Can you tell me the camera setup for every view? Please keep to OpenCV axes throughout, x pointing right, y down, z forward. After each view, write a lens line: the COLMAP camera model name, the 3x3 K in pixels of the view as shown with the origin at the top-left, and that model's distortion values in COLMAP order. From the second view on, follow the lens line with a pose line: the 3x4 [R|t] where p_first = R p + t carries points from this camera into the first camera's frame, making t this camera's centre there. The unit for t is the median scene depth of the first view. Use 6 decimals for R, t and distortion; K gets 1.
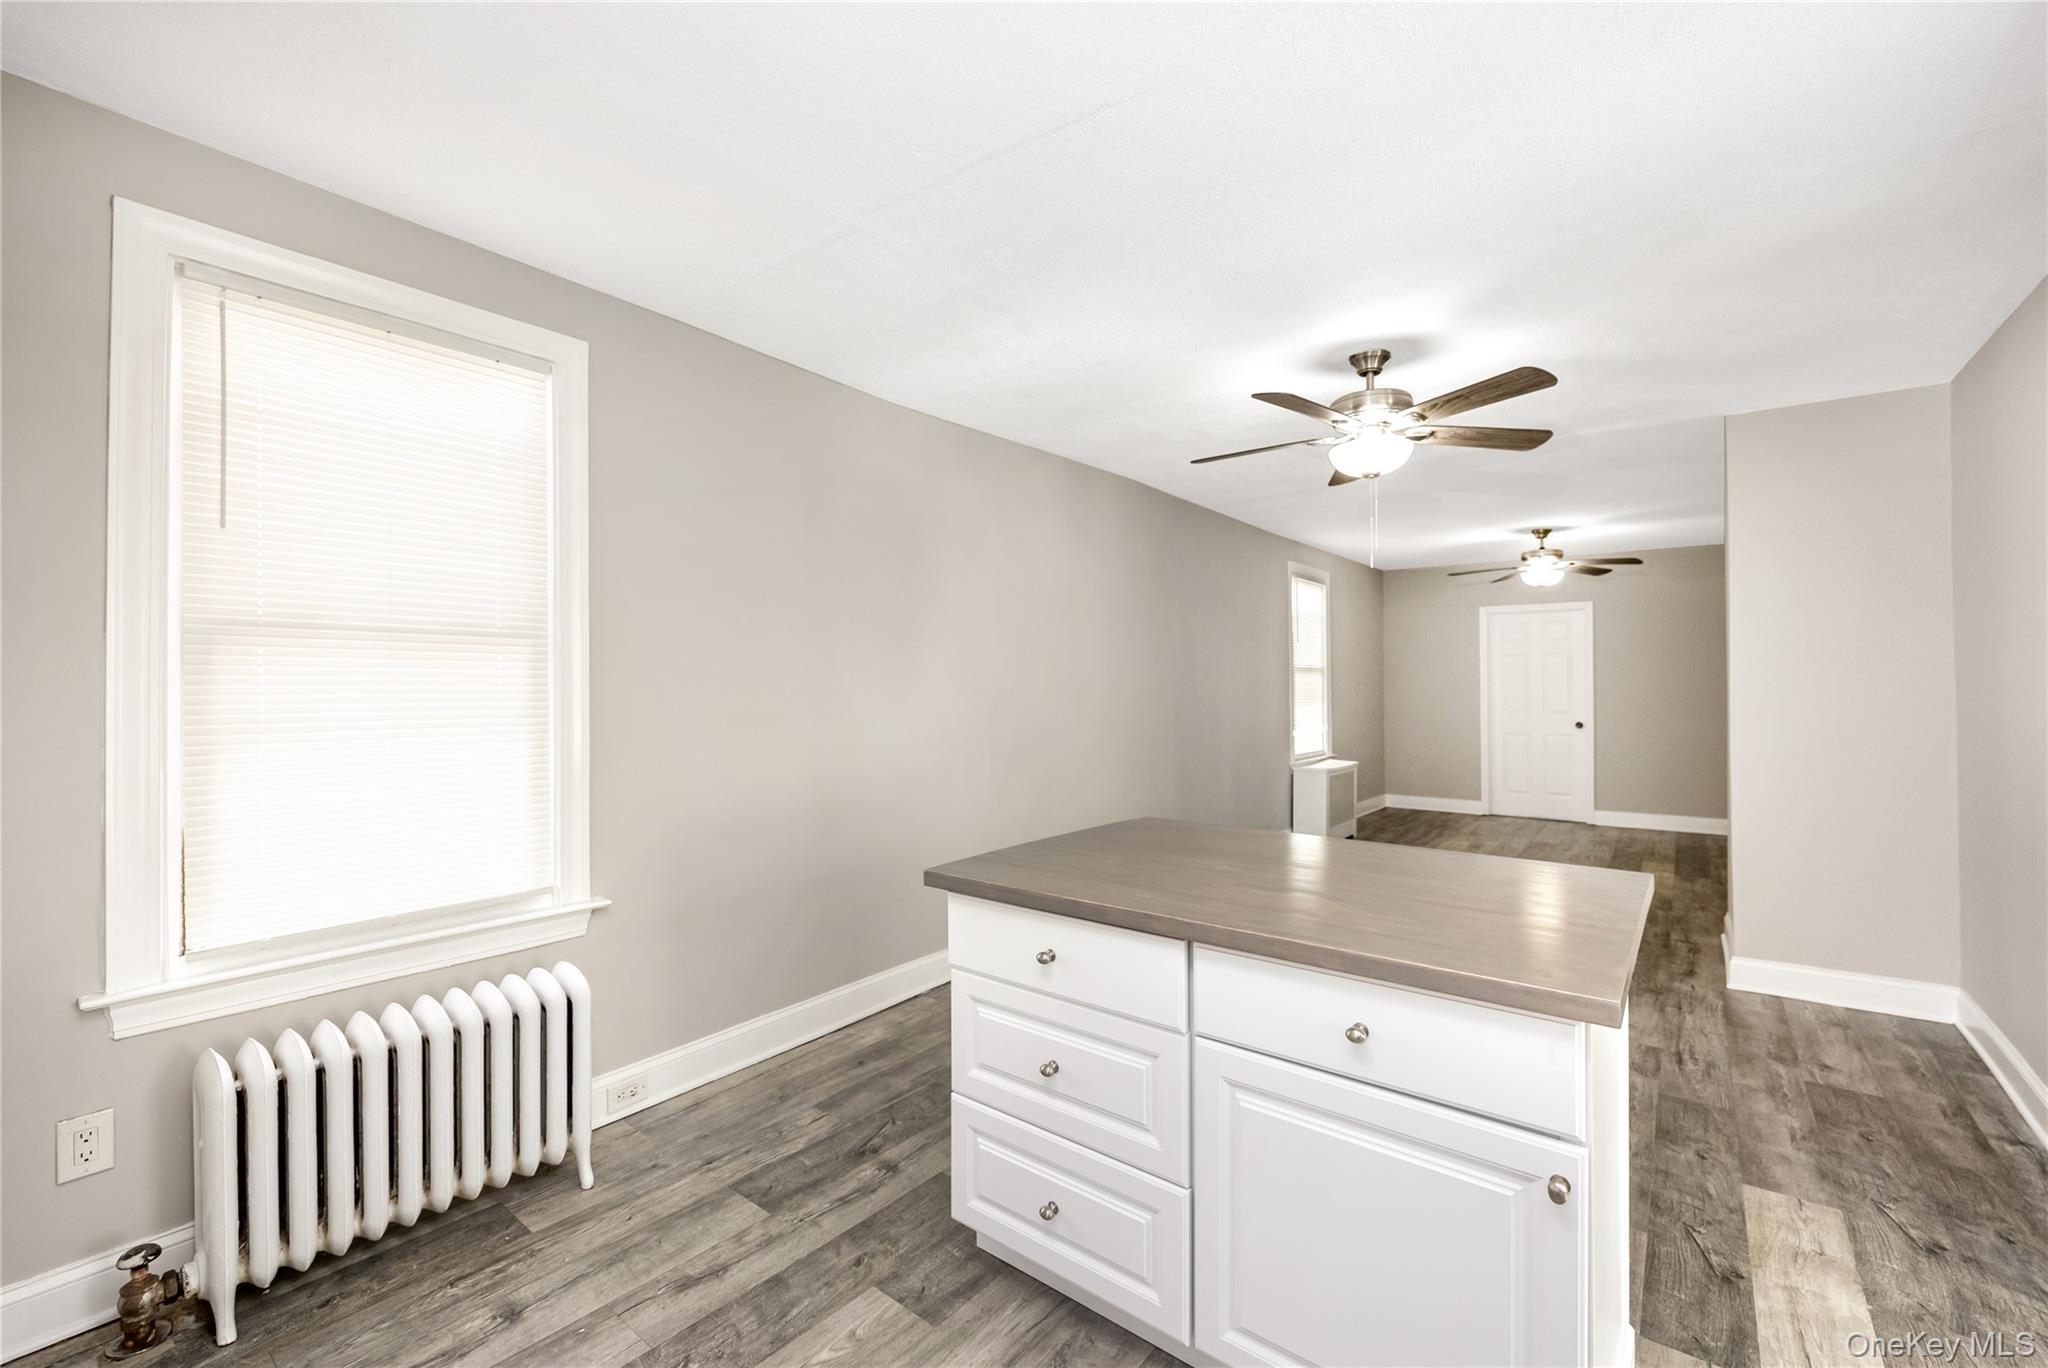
lens RADIAL K [[860.7, 0, 1024.0], [0, 860.7, 684.0], [0, 0, 1]] dist [0.000188, 0.000042]
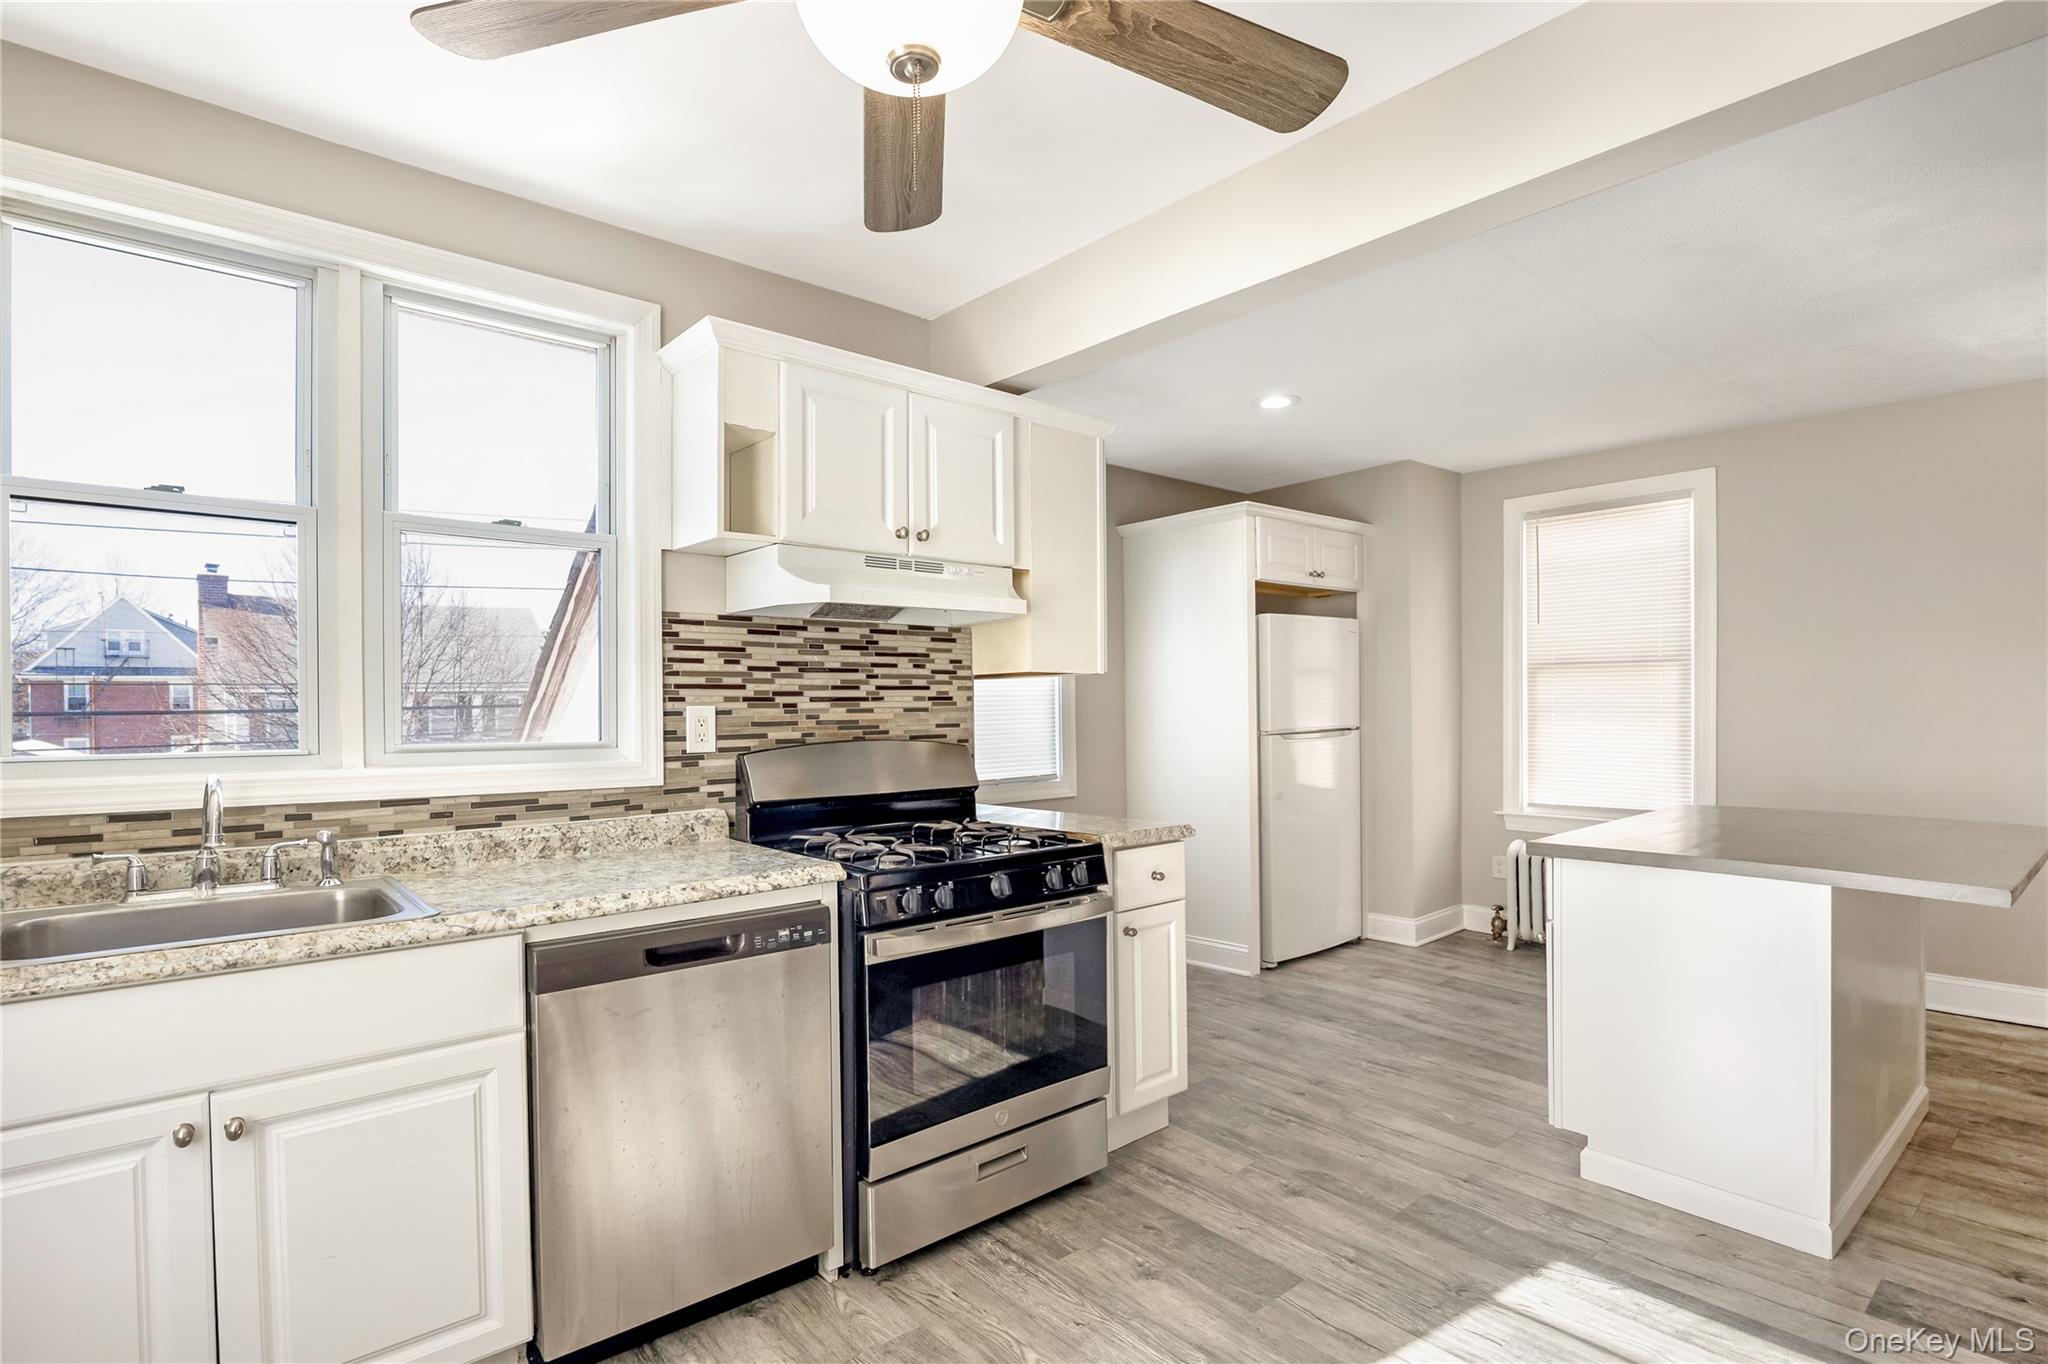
lens RADIAL K [[1004.5, 0, 1019.0], [0, 1004.5, 718.7], [0, 0, 1]] dist [-0.016412, 0.000148]
pose [[-0.205064, 0.024778, -0.978435, 1.522630], [0.015580, 0.999635, 0.022050, -0.003595], [0.978624, -0.010722, -0.205376, 0.137084]]
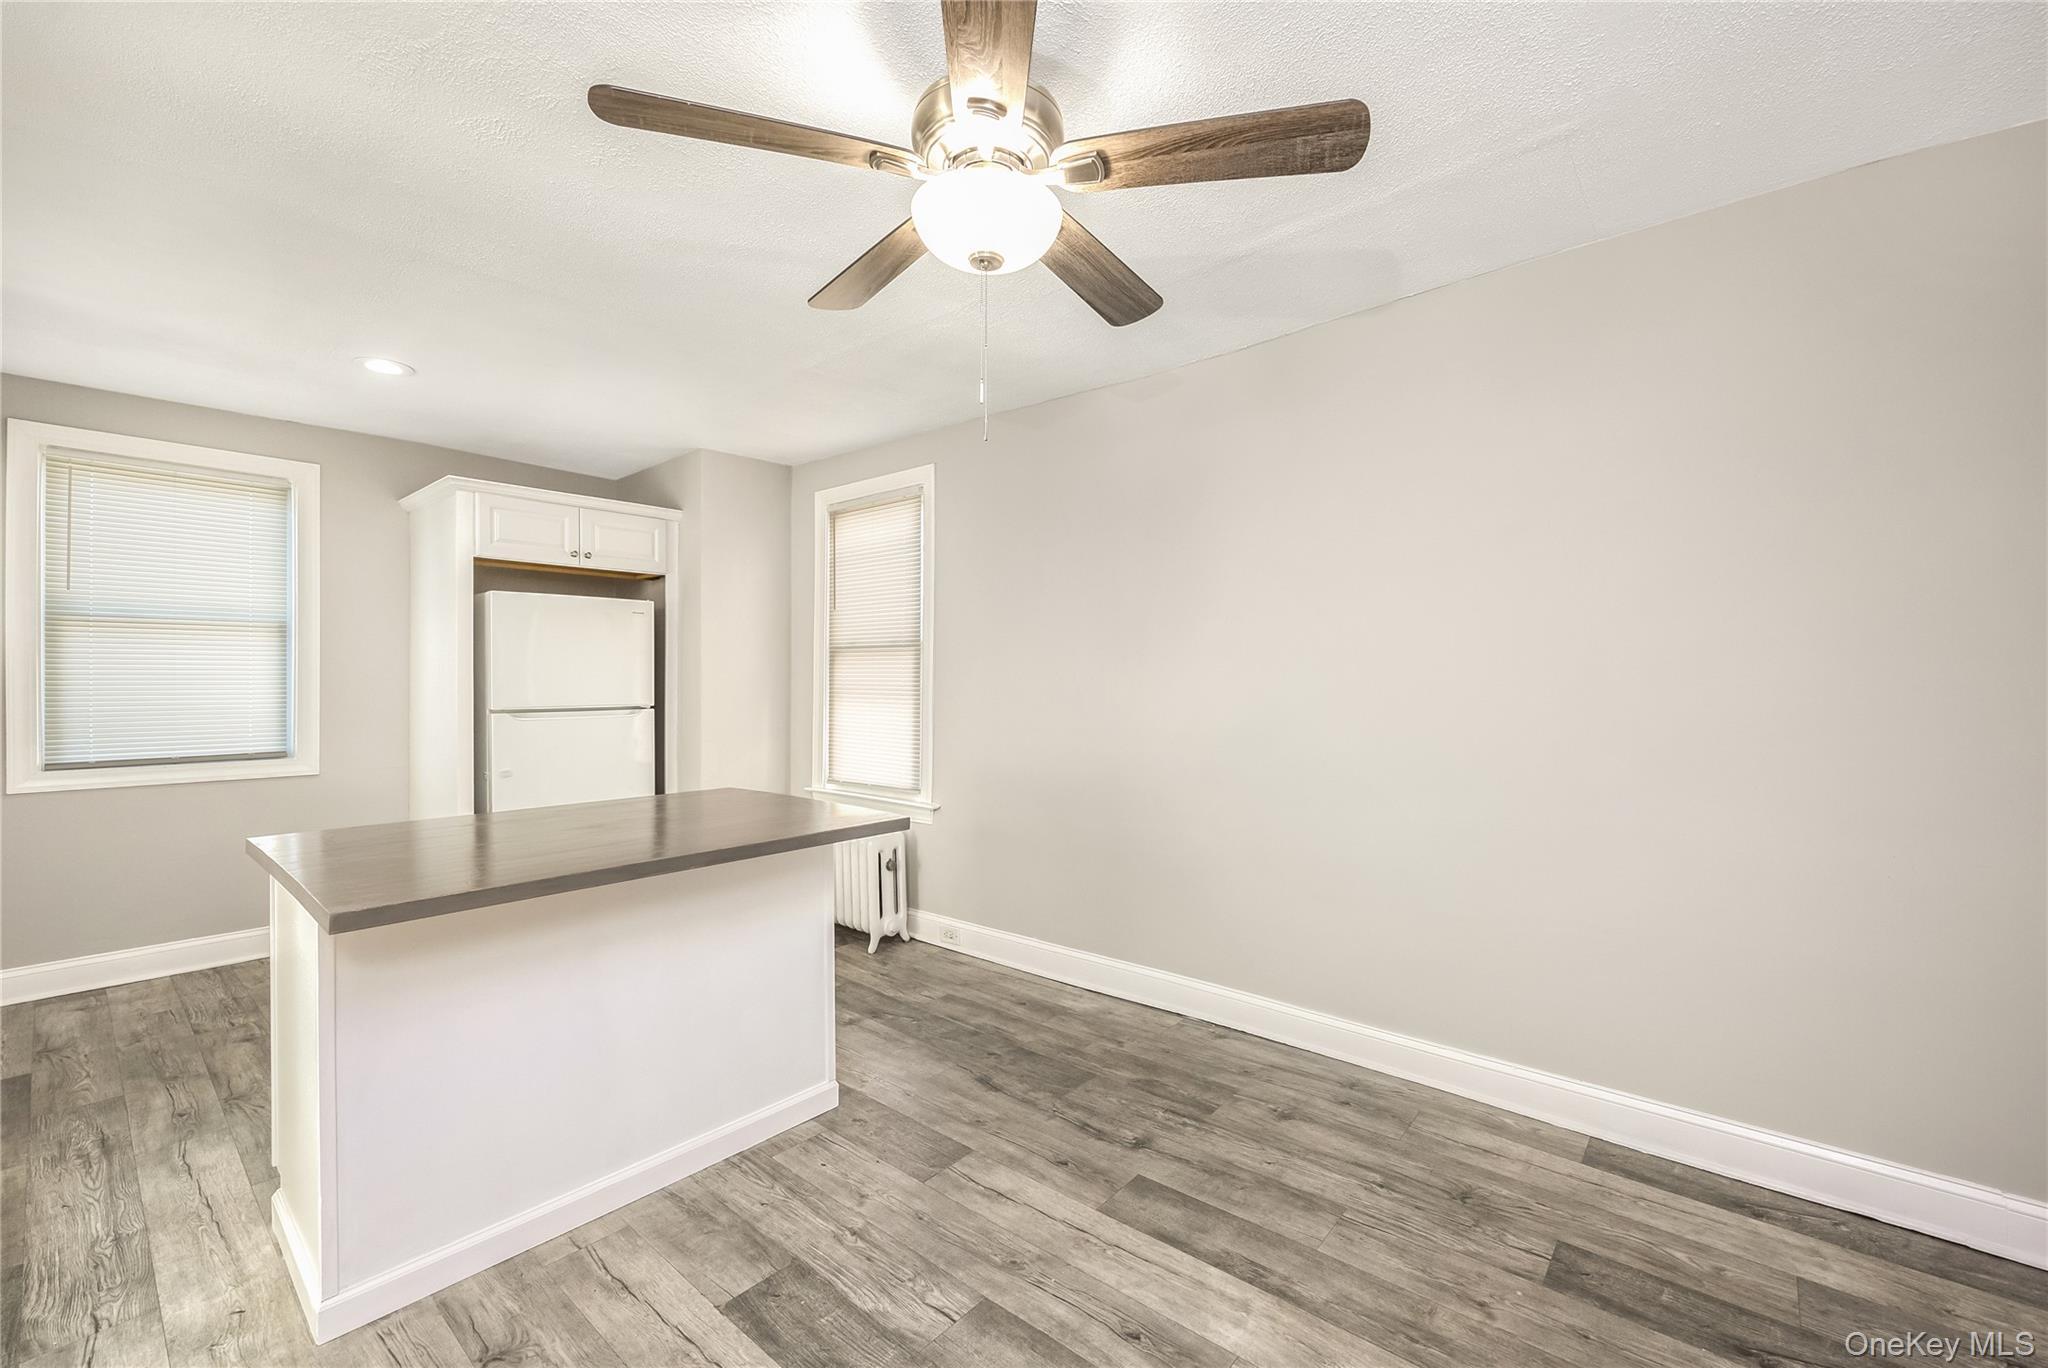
lens RADIAL K [[841.8, 0, 1019.3], [0, 841.8, 687.5], [0, 0, 1]] dist [-0.001211, 0.000001]
pose [[-0.056091, 0.007403, -0.998398, 1.095807], [0.002331, 0.999971, 0.007284, 0.017647], [0.998423, -0.001919, -0.056106, 1.265809]]
